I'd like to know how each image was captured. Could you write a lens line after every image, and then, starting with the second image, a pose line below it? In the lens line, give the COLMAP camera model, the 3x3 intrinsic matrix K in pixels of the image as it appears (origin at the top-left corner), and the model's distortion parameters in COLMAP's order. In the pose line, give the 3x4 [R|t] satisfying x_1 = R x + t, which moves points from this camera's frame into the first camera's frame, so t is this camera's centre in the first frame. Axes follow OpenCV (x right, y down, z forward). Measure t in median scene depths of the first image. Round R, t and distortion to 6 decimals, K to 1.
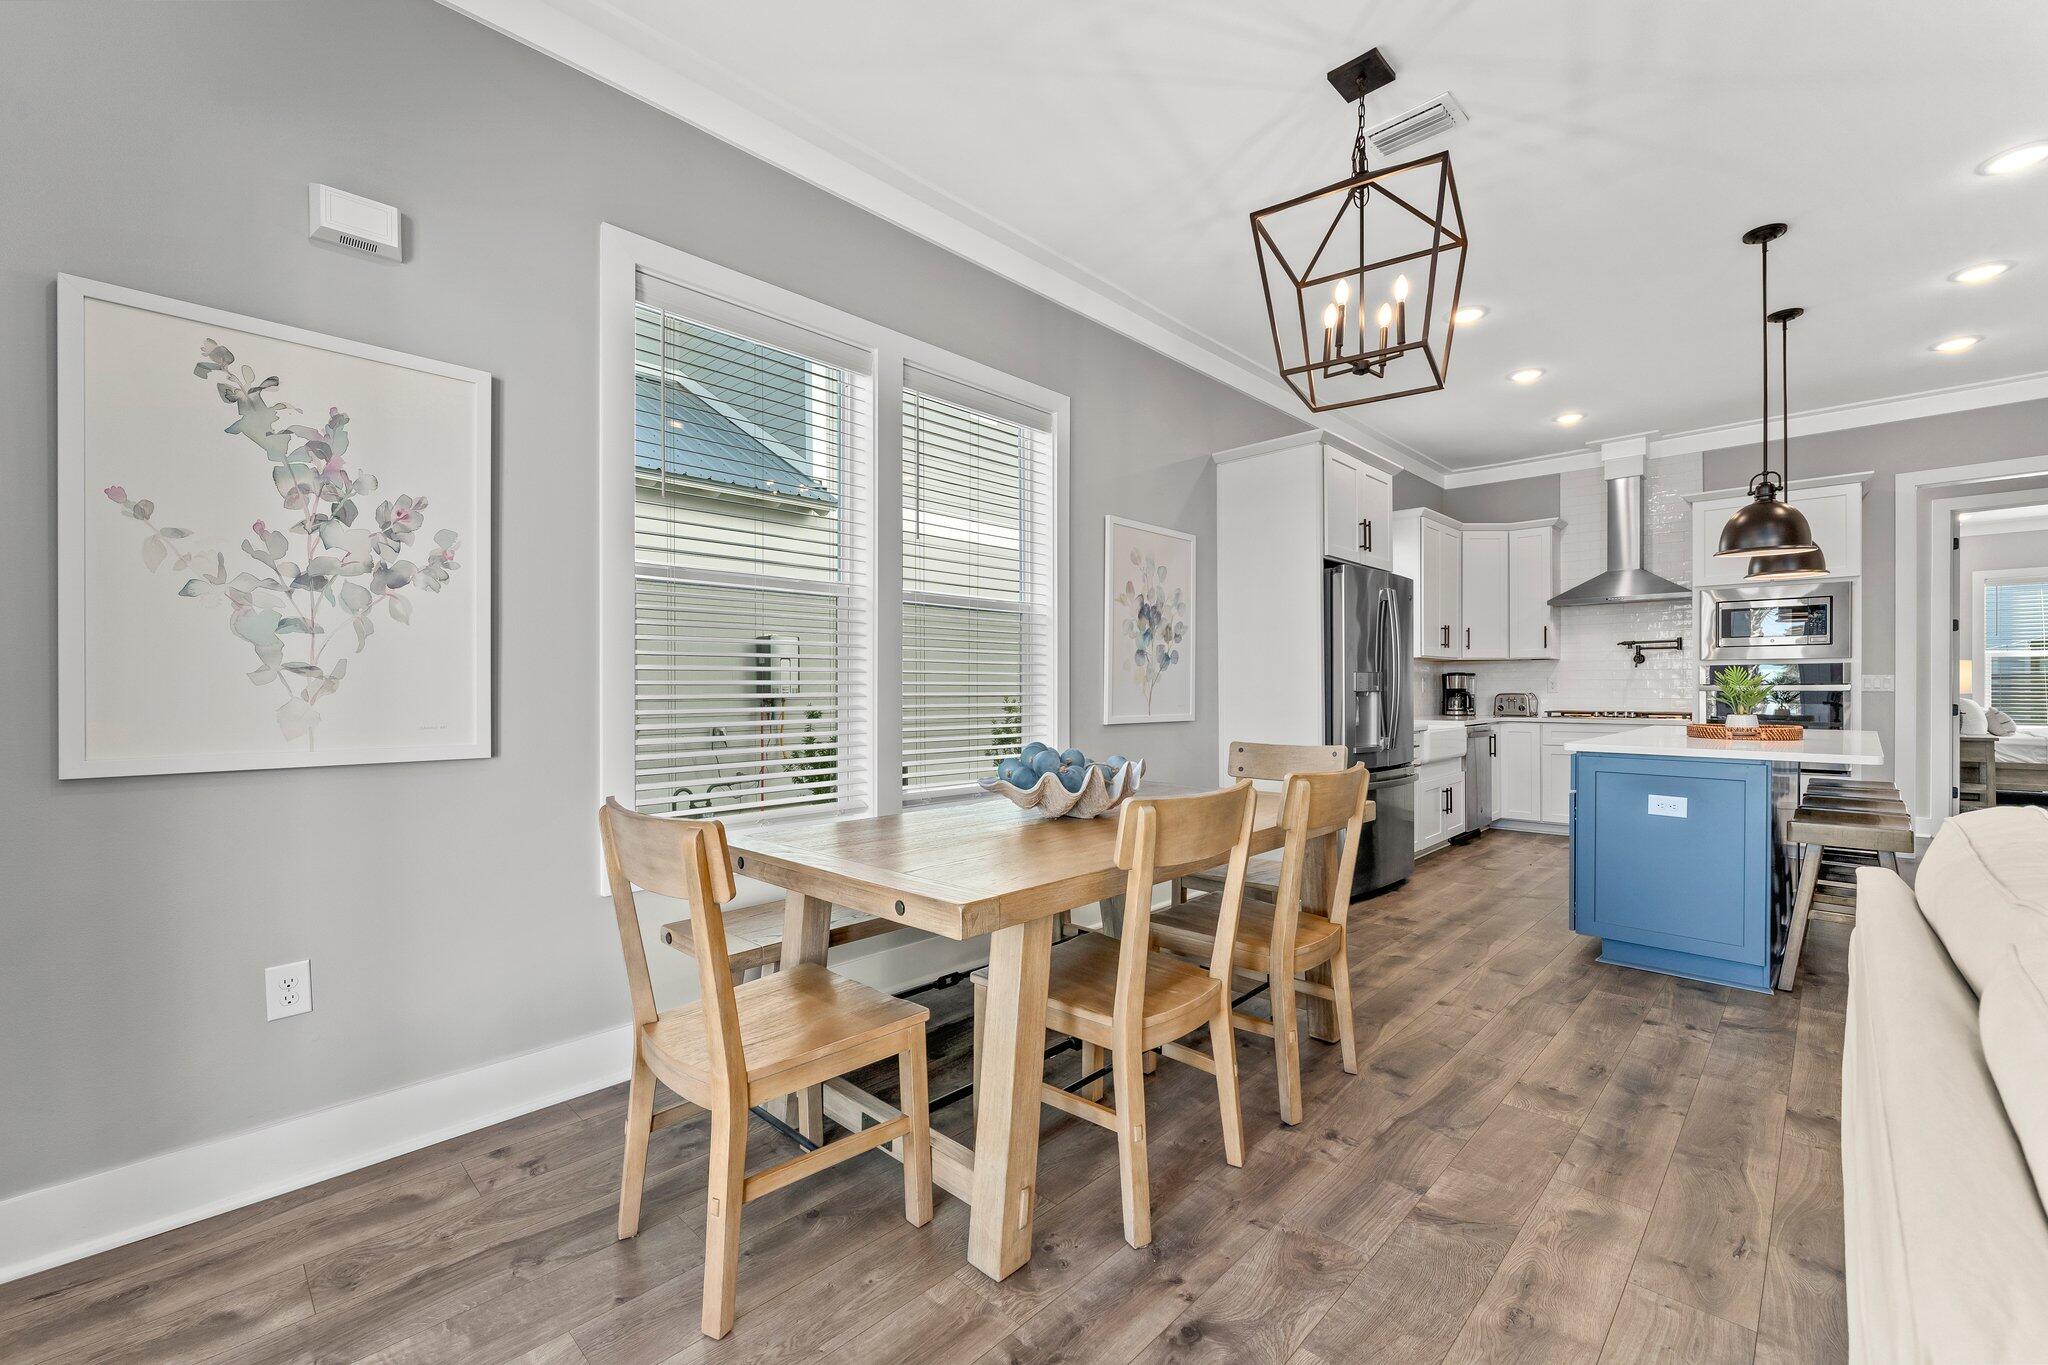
lens RADIAL K [[832.7, 0, 1008.9], [0, 832.7, 686.8], [0, 0, 1]] dist [0.001143, 0.000243]
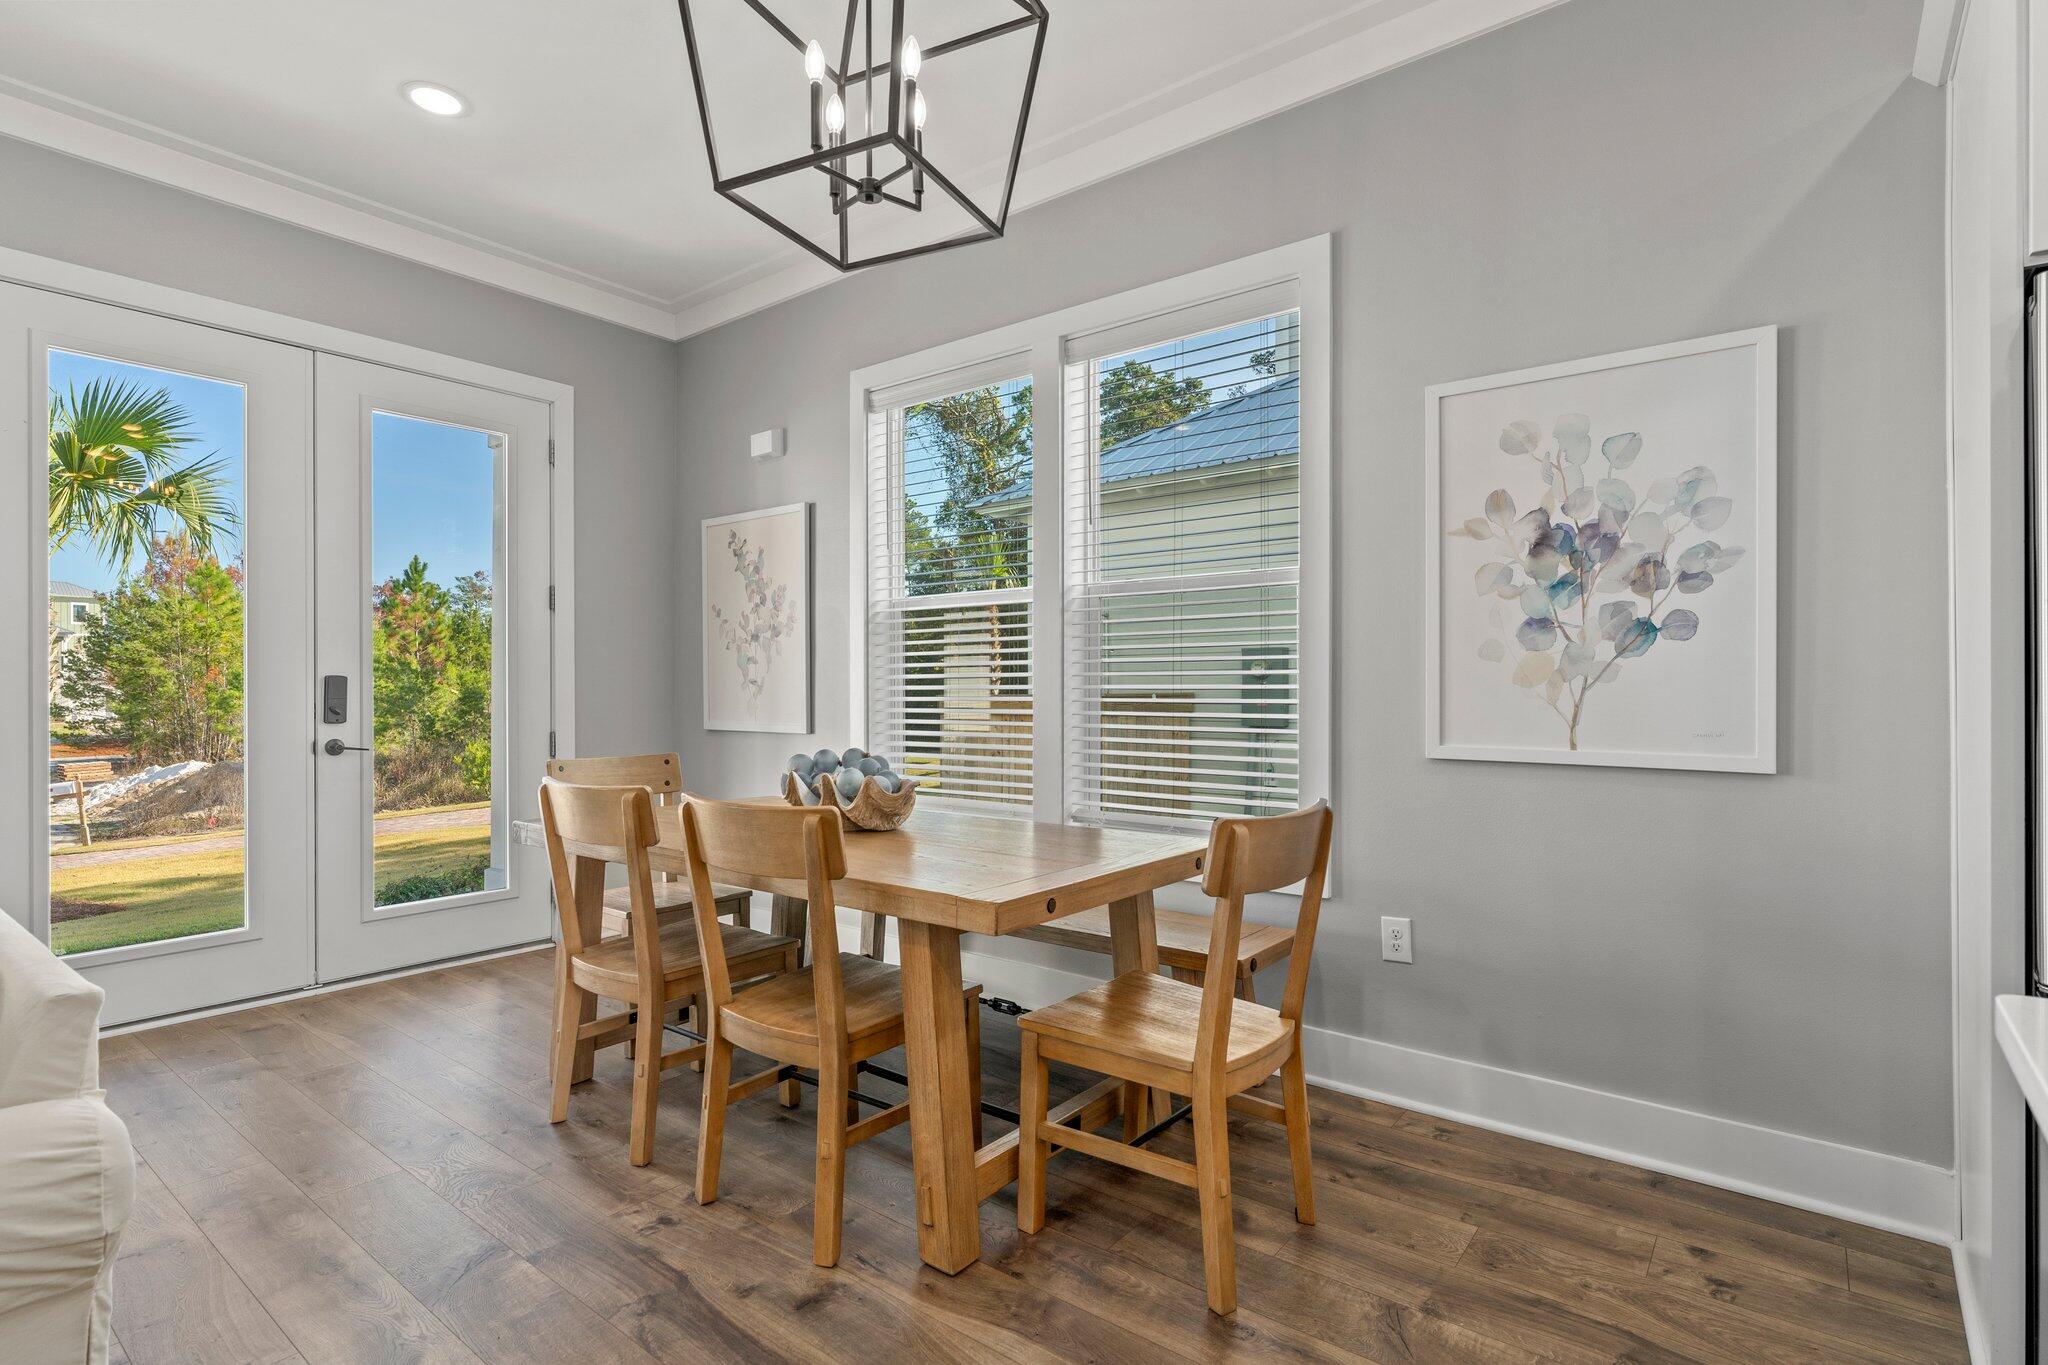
lens RADIAL K [[976.7, 0, 1033.3], [0, 976.7, 698.3], [0, 0, 1]] dist [0.000892, 0.000586]
pose [[0.128208, 0.012529, -0.991668, 0.716862], [0.003459, 0.999908, 0.013080, -0.004951], [0.991741, -0.005107, 0.128153, 0.628337]]
